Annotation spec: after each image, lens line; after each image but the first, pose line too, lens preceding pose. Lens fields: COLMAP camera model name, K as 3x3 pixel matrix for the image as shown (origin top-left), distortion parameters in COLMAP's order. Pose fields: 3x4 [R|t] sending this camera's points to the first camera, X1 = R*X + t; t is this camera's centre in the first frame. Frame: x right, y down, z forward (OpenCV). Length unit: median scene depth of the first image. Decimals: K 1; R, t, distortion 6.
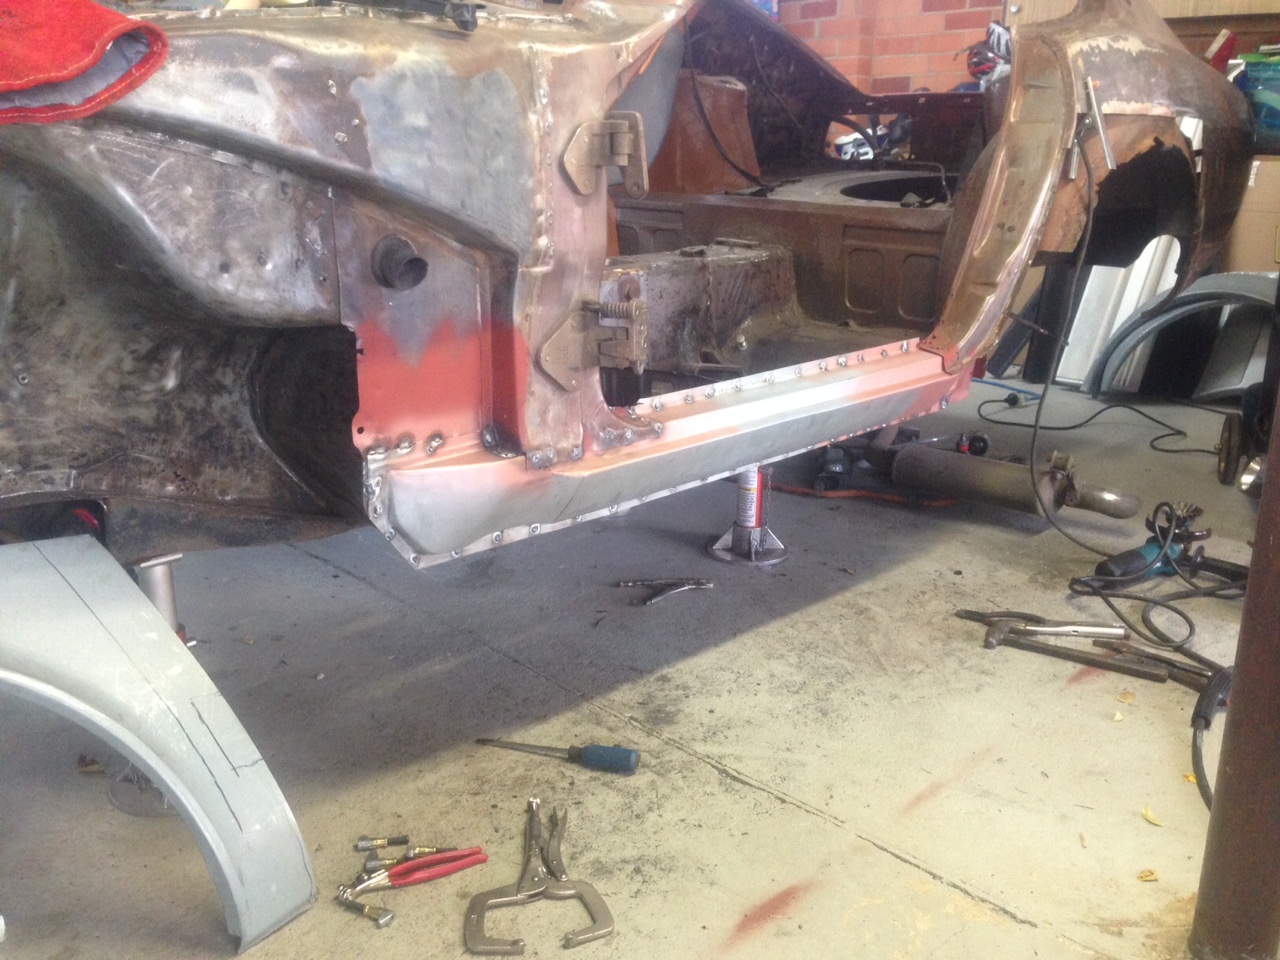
lens RADIAL K [[1192.5, 0, 646.3], [0, 1192.5, 471.2], [0, 0, 1]] dist [0.114486, -0.197062]
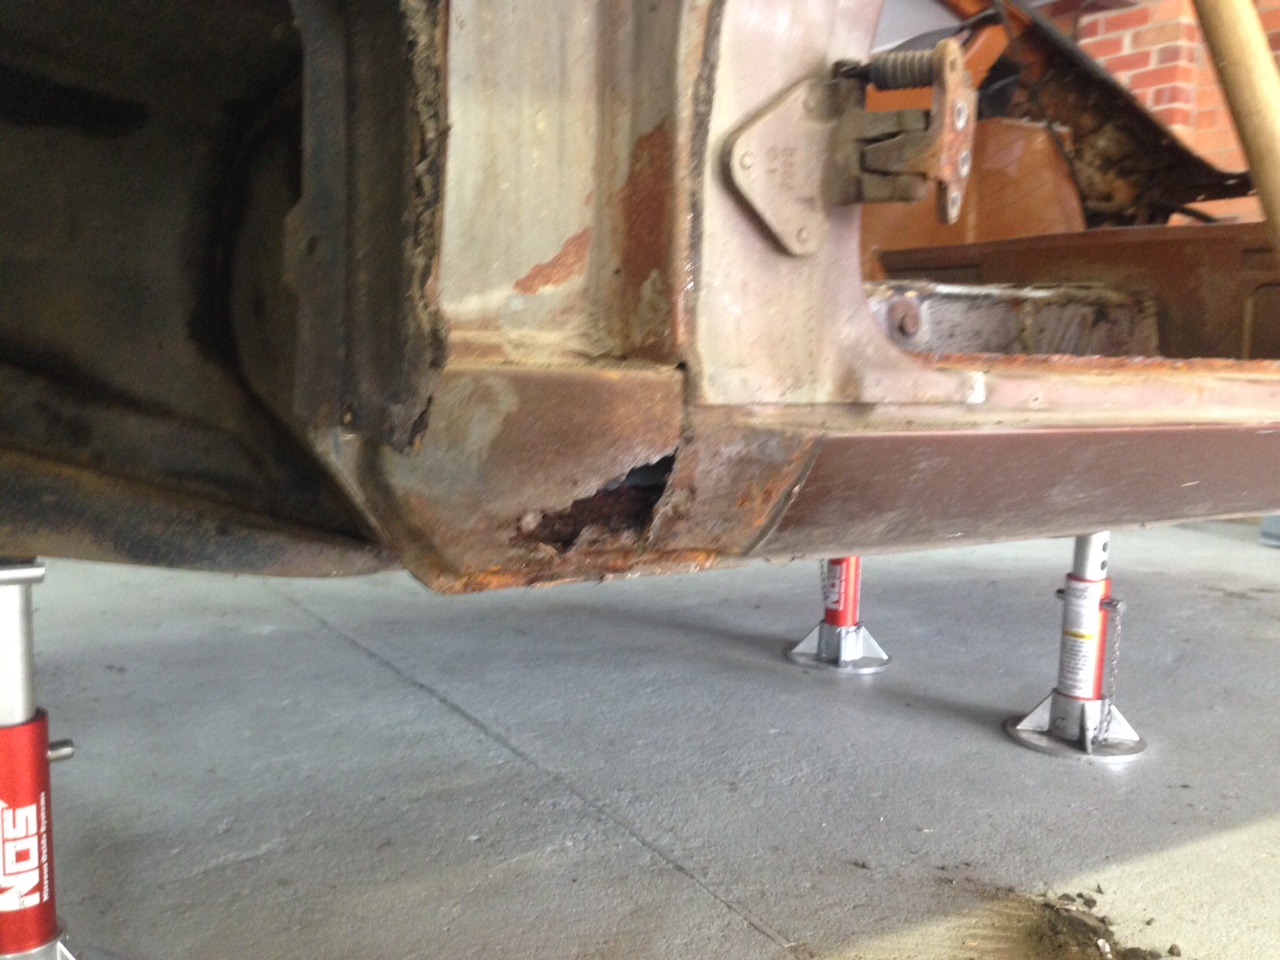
lens RADIAL K [[1192.5, 0, 646.3], [0, 1192.5, 471.2], [0, 0, 1]] dist [0.114486, -0.197062]
pose [[0.976671, 0.055017, -0.207574, -0.010644], [-0.092011, 0.980611, -0.173022, 0.061086], [0.194030, 0.188085, 0.962796, 0.333662]]
